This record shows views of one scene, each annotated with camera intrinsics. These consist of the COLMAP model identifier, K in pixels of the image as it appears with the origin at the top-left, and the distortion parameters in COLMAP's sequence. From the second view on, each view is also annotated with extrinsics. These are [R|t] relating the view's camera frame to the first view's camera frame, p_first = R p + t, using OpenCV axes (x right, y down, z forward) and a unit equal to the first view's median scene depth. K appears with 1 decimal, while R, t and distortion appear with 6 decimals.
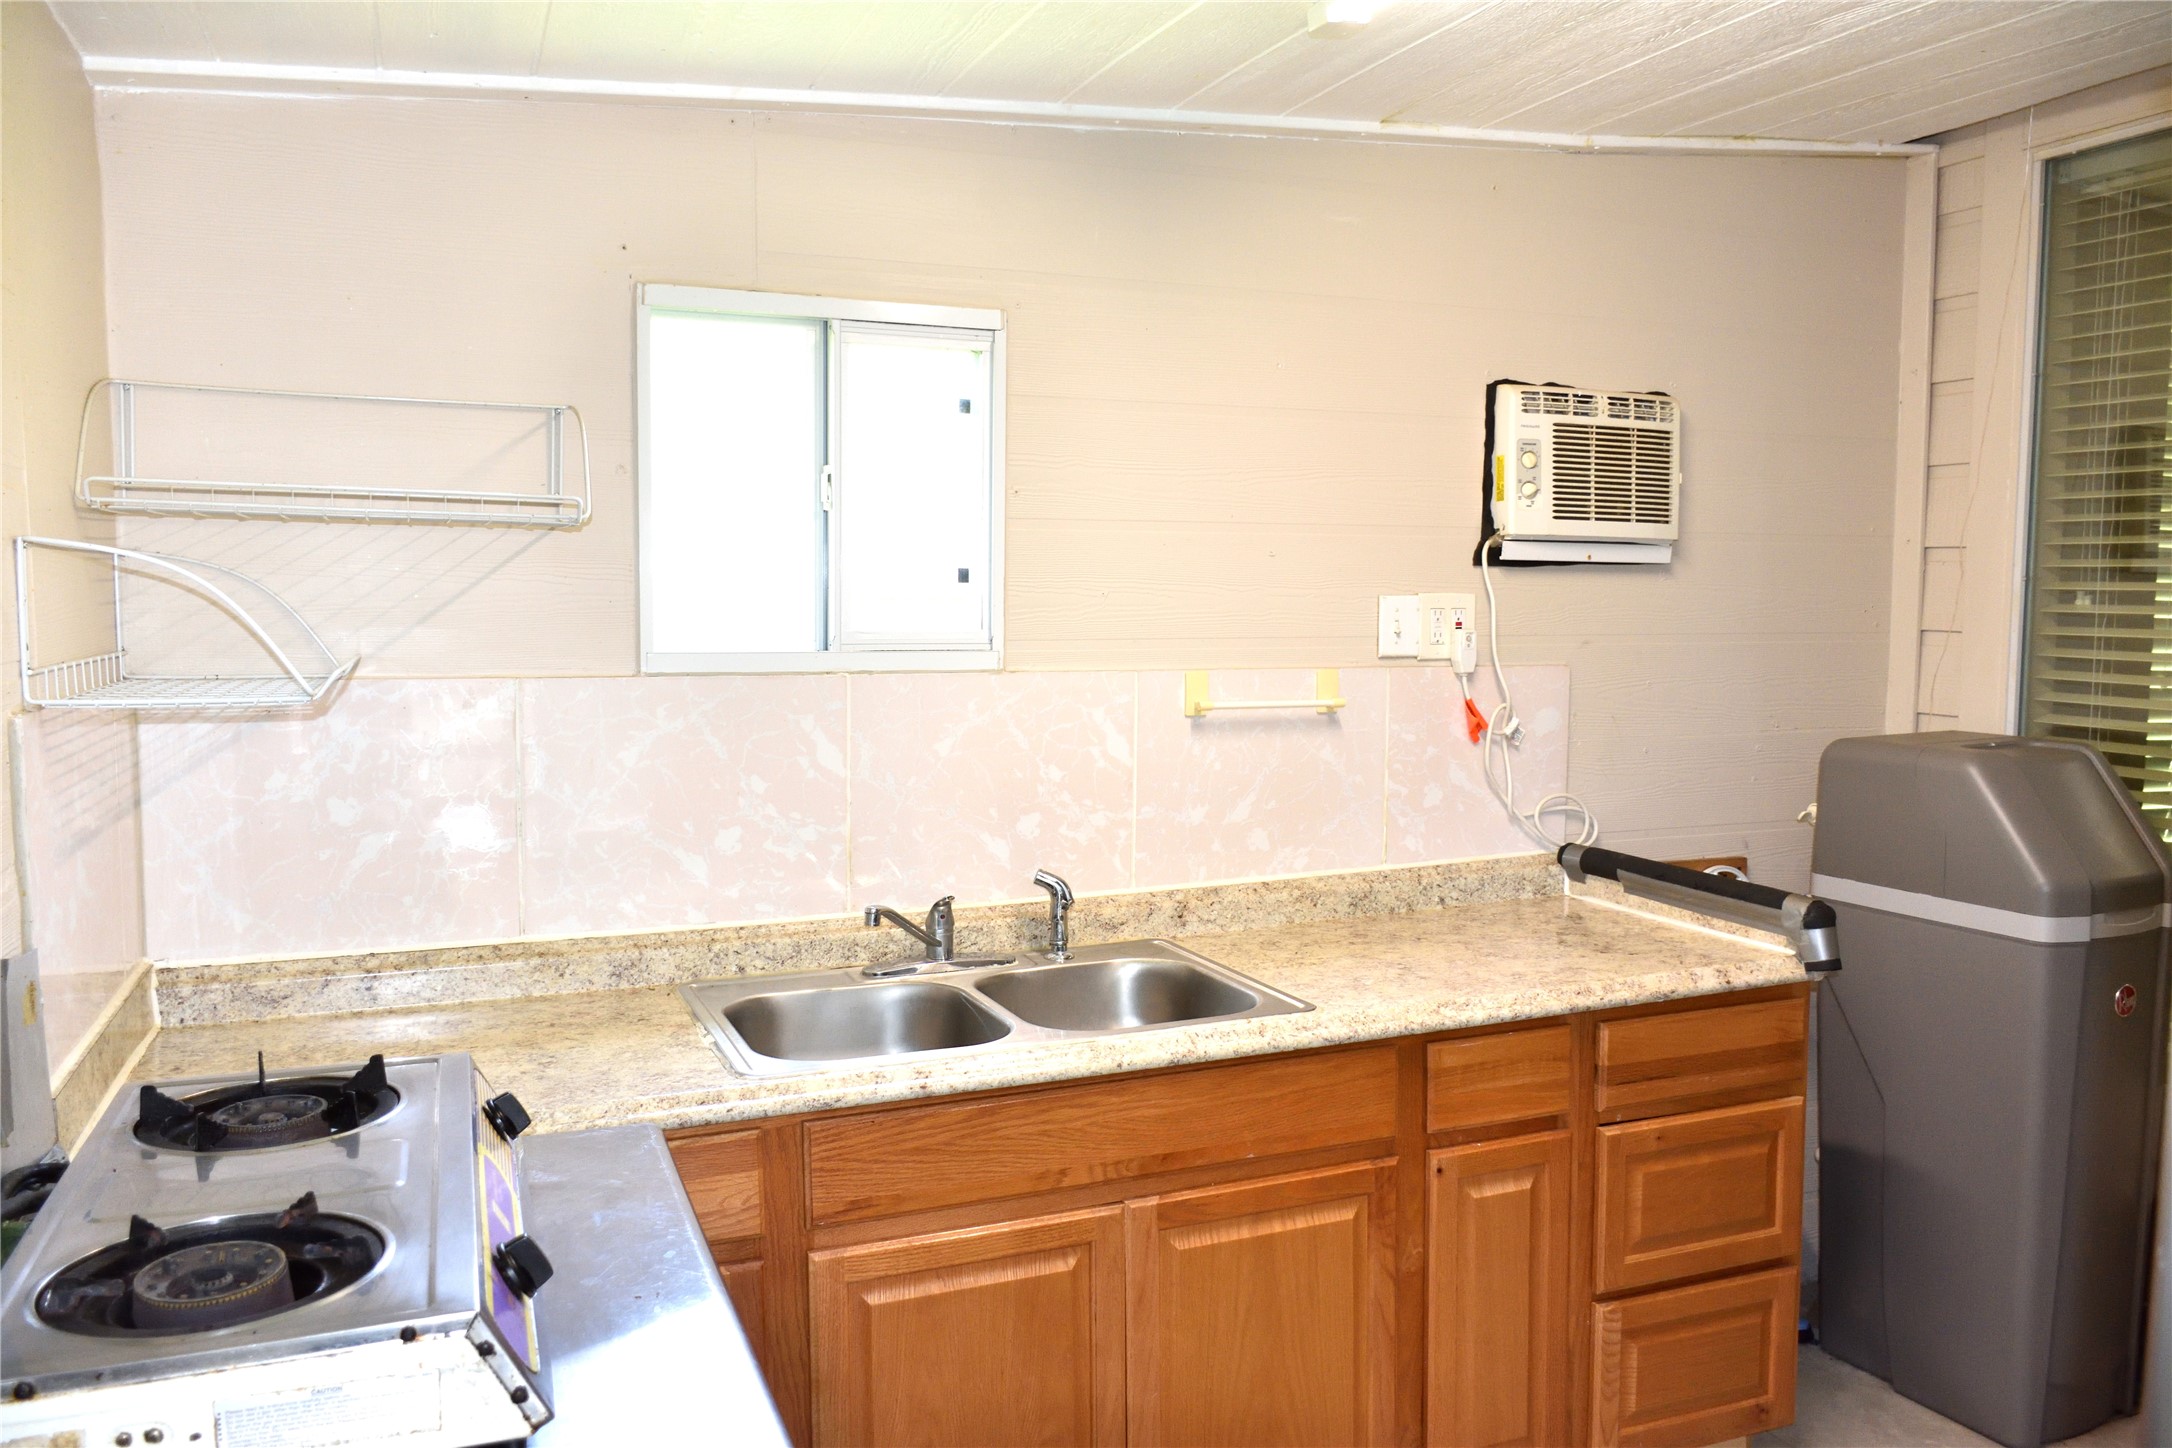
lens RADIAL K [[1693.8, 0, 1080.8], [0, 1693.8, 717.3], [0, 0, 1]] dist [-0.006229, 0.020087]
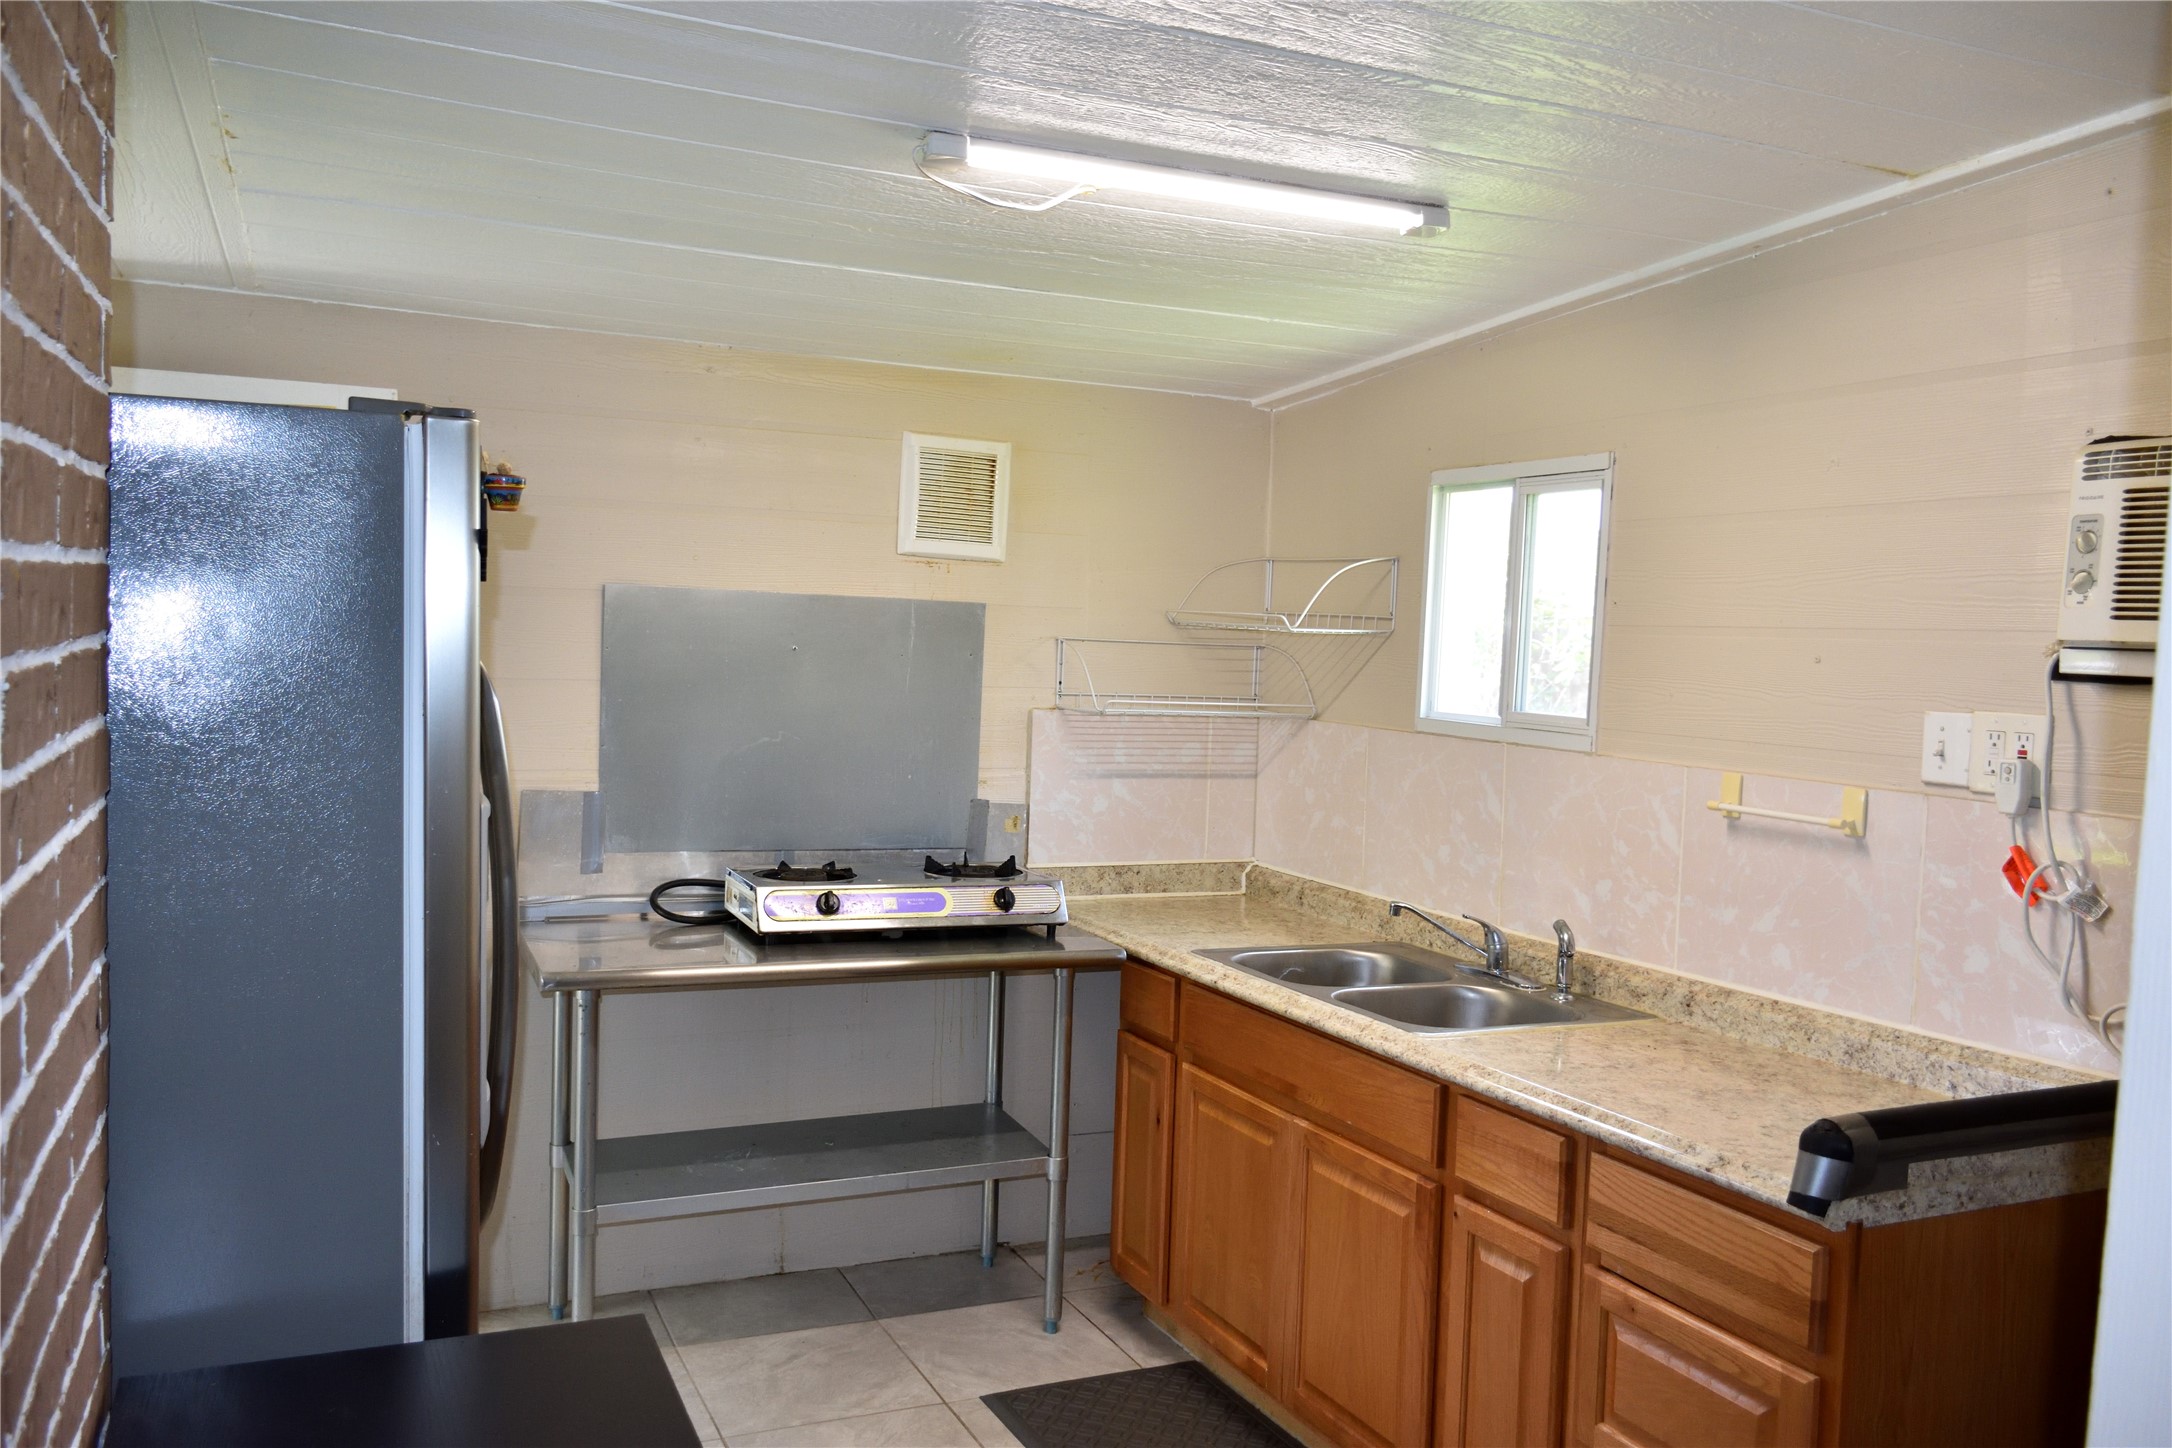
lens RADIAL K [[1693.8, 0, 1074.7], [0, 1693.8, 729.8], [0, 0, 1]] dist [-0.006229, 0.020087]
pose [[0.034773, 0.053429, -0.997966, 1.069200], [-0.114738, 0.992181, 0.049122, -0.057654], [0.992787, 0.112797, 0.040631, 0.563398]]
